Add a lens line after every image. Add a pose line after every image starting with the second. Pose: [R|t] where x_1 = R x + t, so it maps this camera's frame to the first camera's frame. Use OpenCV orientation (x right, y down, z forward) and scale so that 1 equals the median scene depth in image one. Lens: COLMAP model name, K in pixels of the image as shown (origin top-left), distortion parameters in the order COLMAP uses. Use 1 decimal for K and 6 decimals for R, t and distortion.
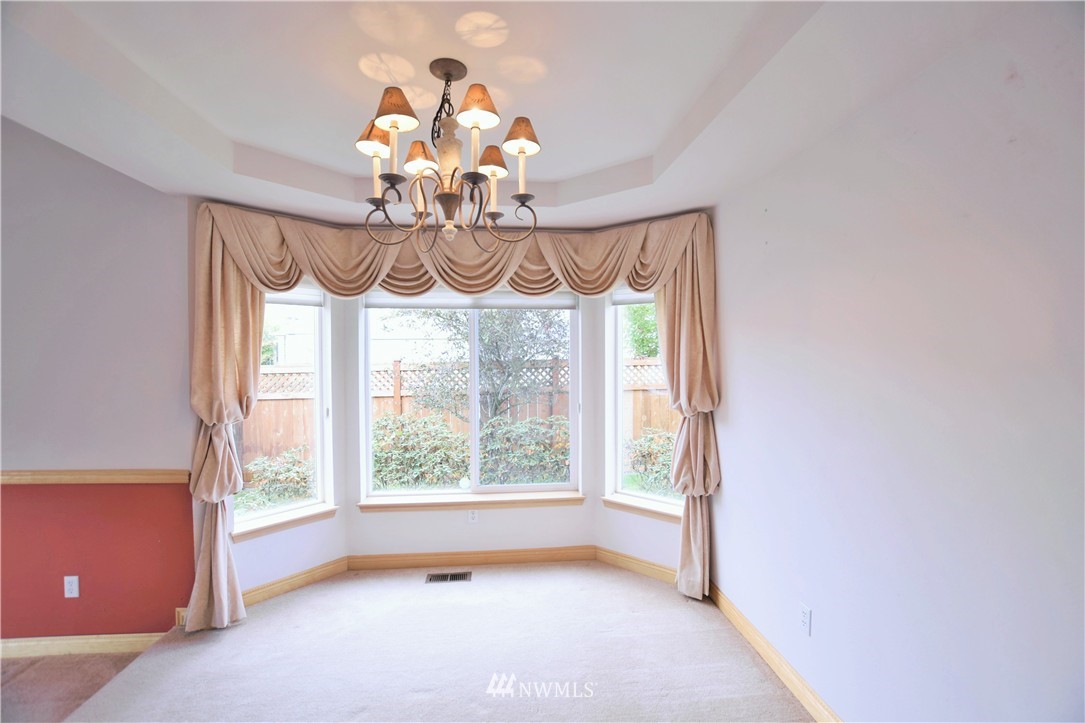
lens RADIAL K [[486.1, 0, 543.4], [0, 486.1, 359.8], [0, 0, 1]] dist [-0.026615, -0.000912]
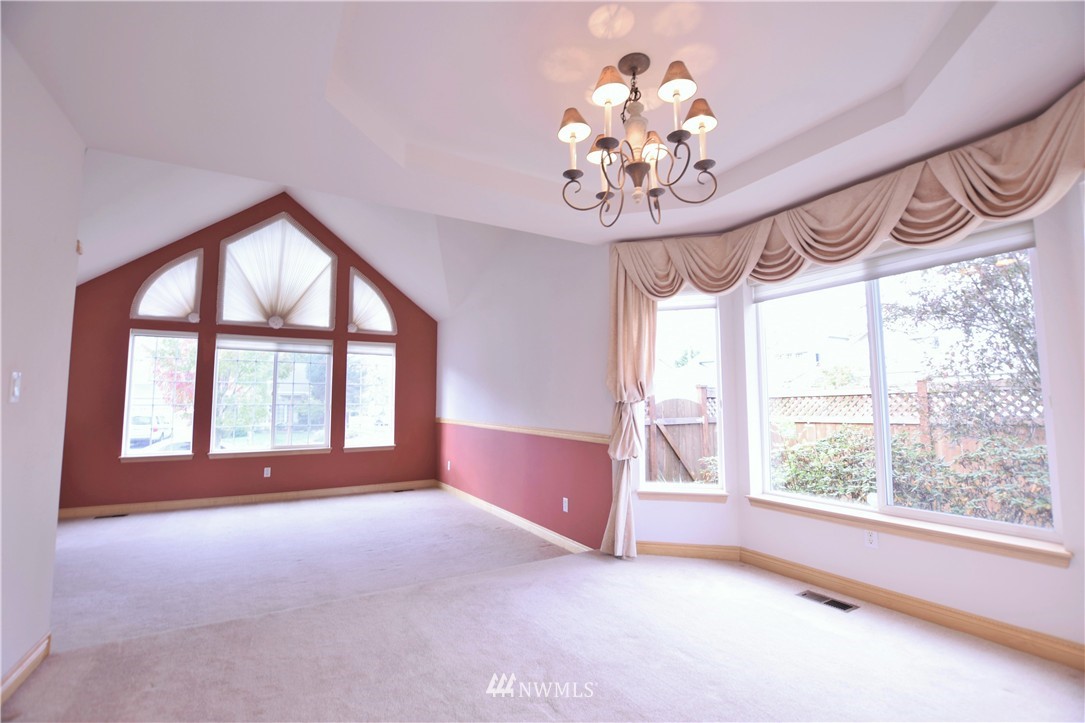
lens RADIAL K [[486.1, 0, 543.4], [0, 486.1, 361.0], [0, 0, 1]] dist [-0.026615, -0.000912]
pose [[0.406515, -0.080435, -0.910097, 0.408439], [-0.016300, 0.995320, -0.095248, 0.130968], [0.913499, 0.053555, 0.403302, 0.207034]]
